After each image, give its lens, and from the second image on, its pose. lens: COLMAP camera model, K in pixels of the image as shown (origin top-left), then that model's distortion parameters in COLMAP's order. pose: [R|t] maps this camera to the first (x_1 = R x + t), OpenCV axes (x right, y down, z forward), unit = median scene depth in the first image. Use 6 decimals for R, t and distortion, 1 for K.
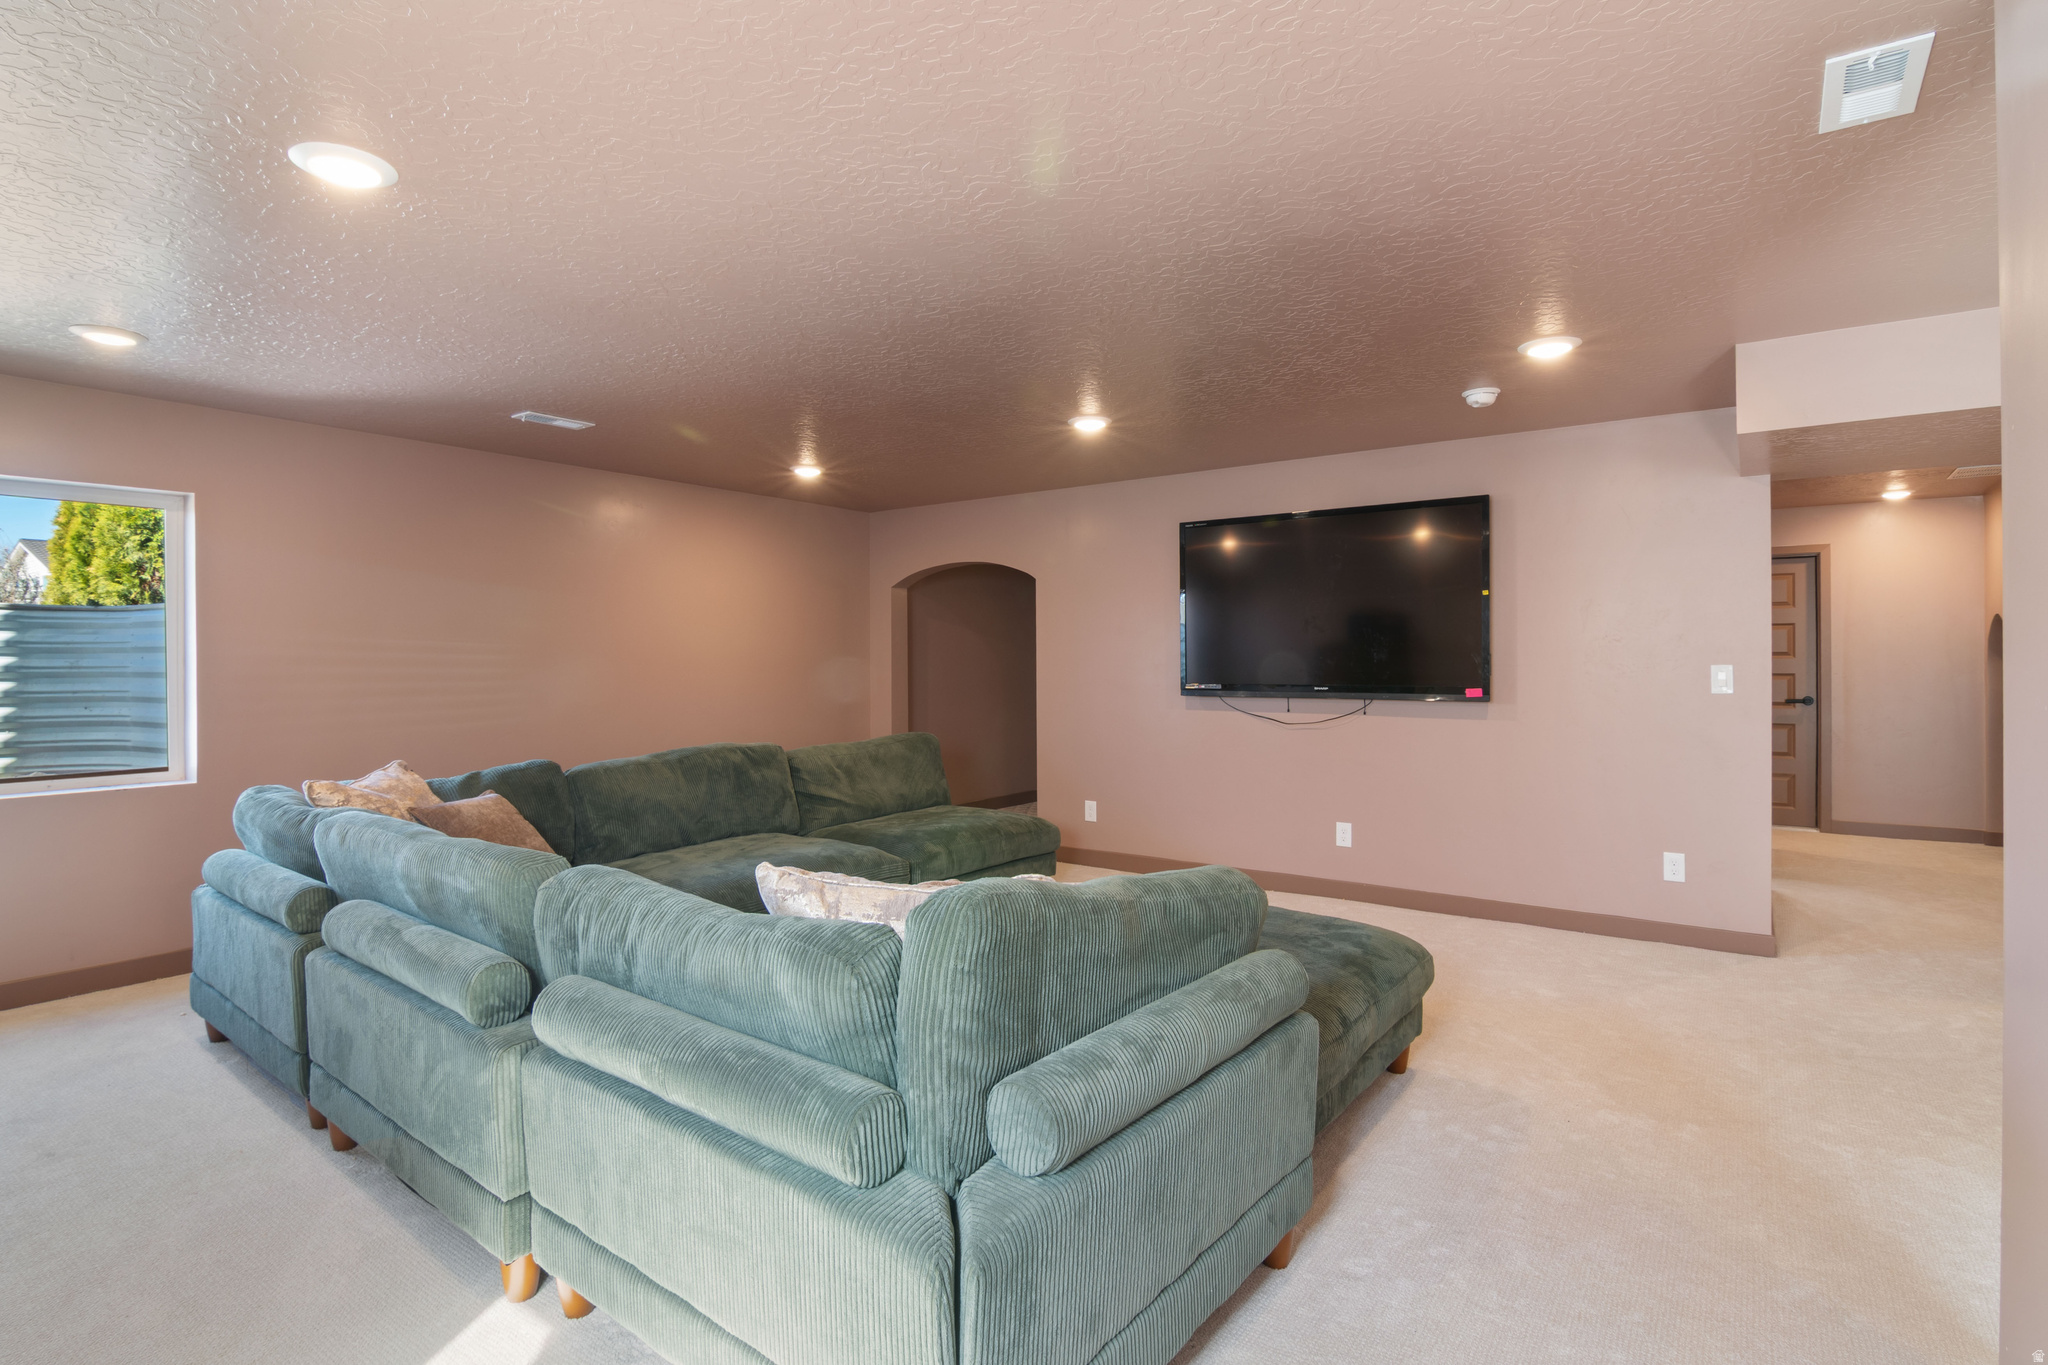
lens RADIAL K [[1010.1, 0, 1027.3], [0, 1010.1, 657.3], [0, 0, 1]] dist [-0.001085, -0.000019]
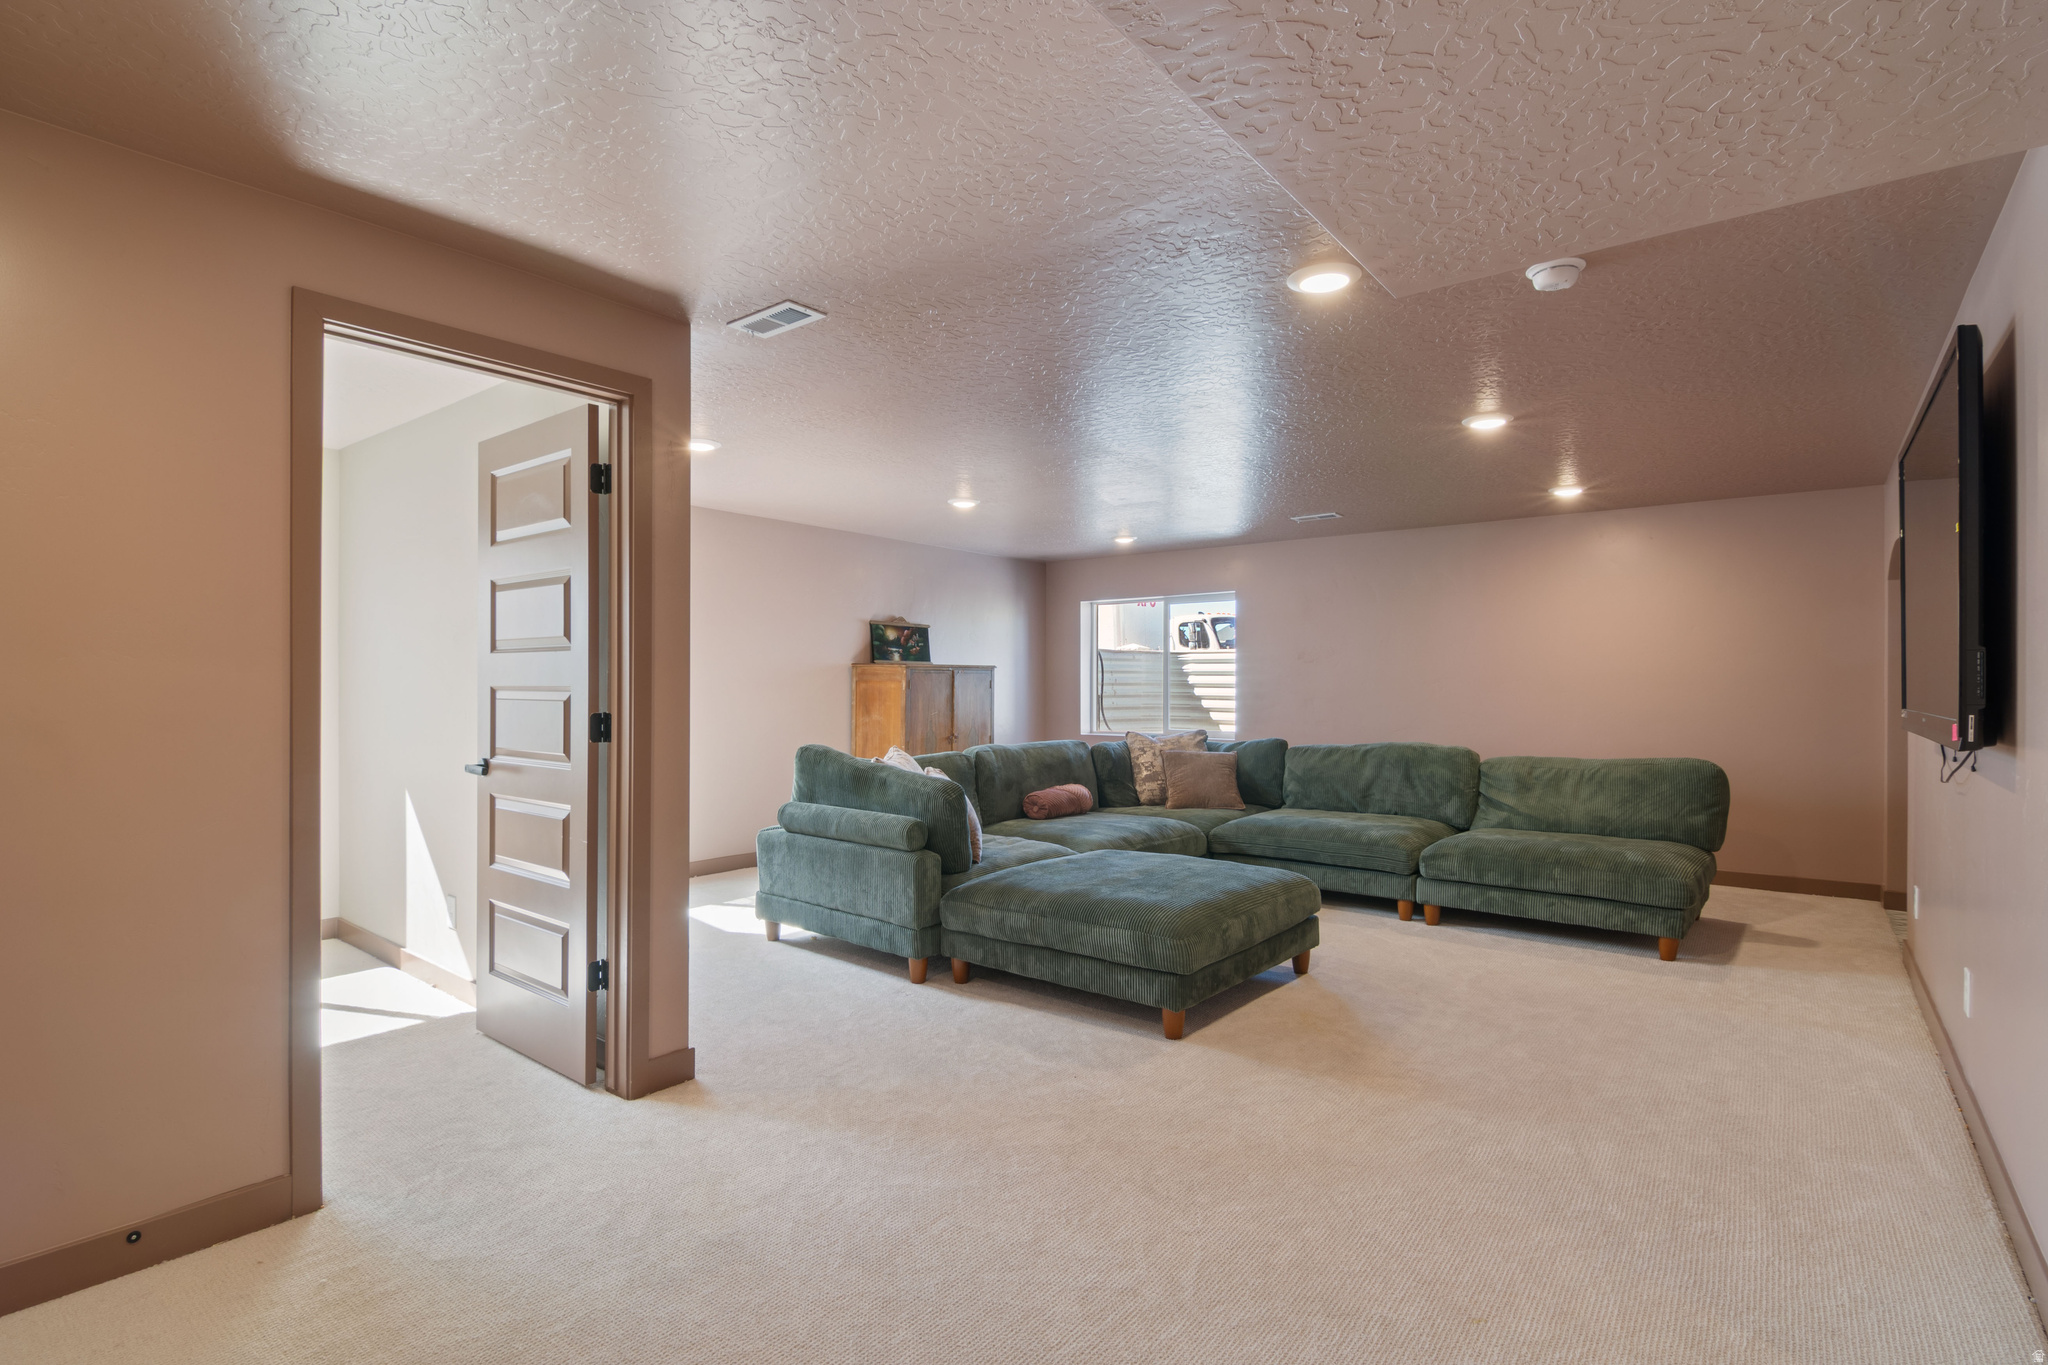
lens RADIAL K [[984.5, 0, 1024.0], [0, 984.5, 682.5], [0, 0, 1]] dist [-0.001577, -0.000235]
pose [[-0.007669, 0.000832, -0.999970, 0.842943], [-0.003863, 0.999992, 0.000862, 0.012748], [0.999963, 0.003869, -0.007665, 0.498854]]
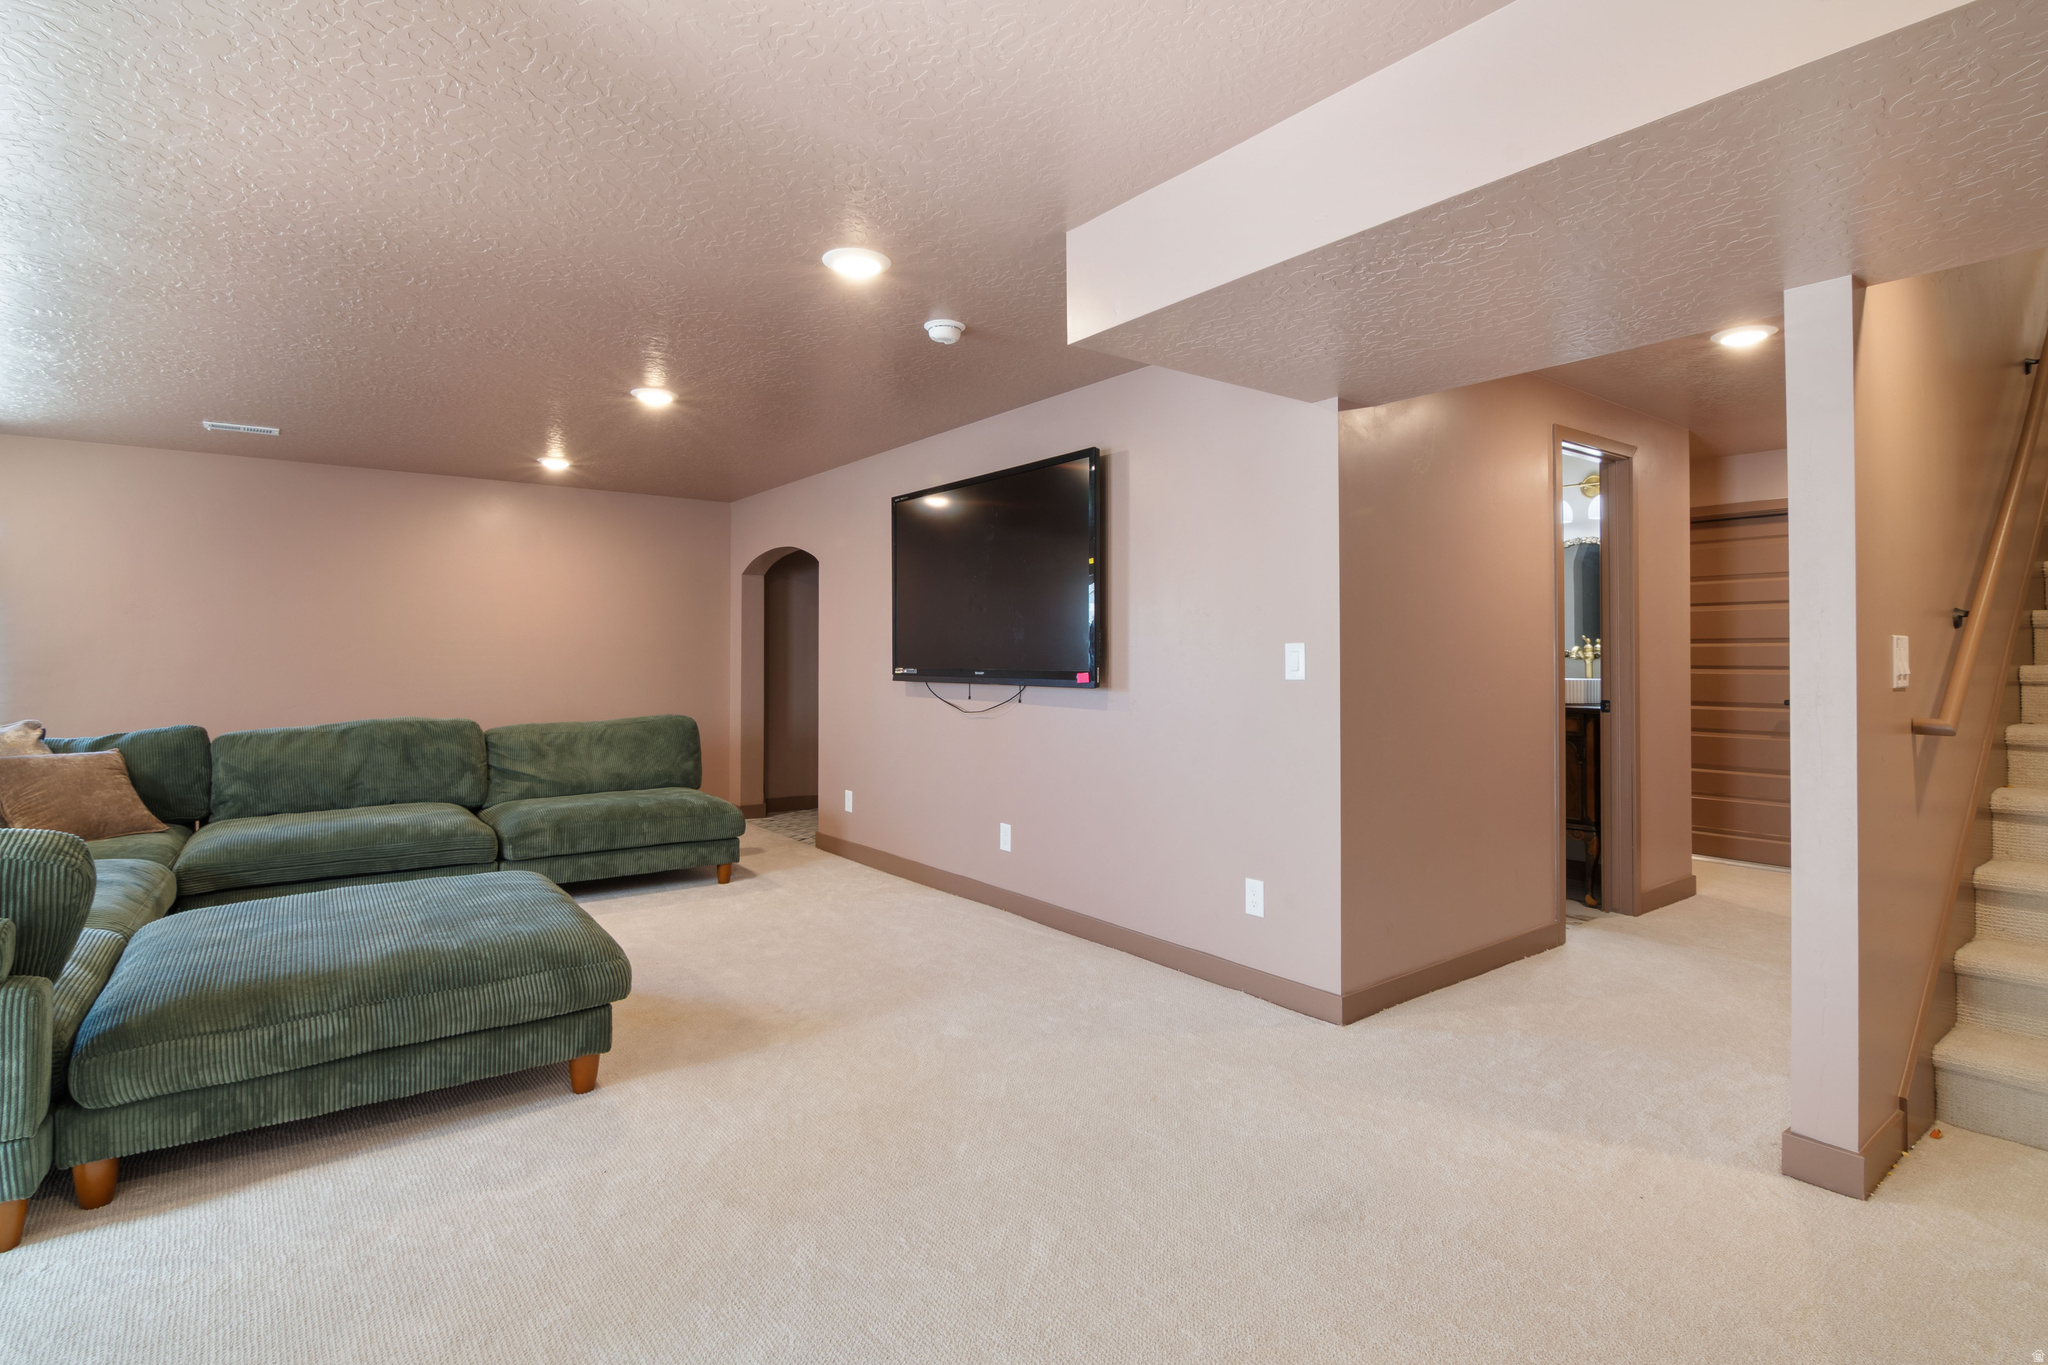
lens RADIAL K [[985.0, 0, 1017.7], [0, 985.0, 635.6], [0, 0, 1]] dist [-0.002234, -0.000527]
pose [[0.960397, 0.000245, -0.278635, 0.571682], [-0.006271, 0.999765, -0.020734, 0.015707], [0.278564, 0.021660, 0.960173, 0.166693]]
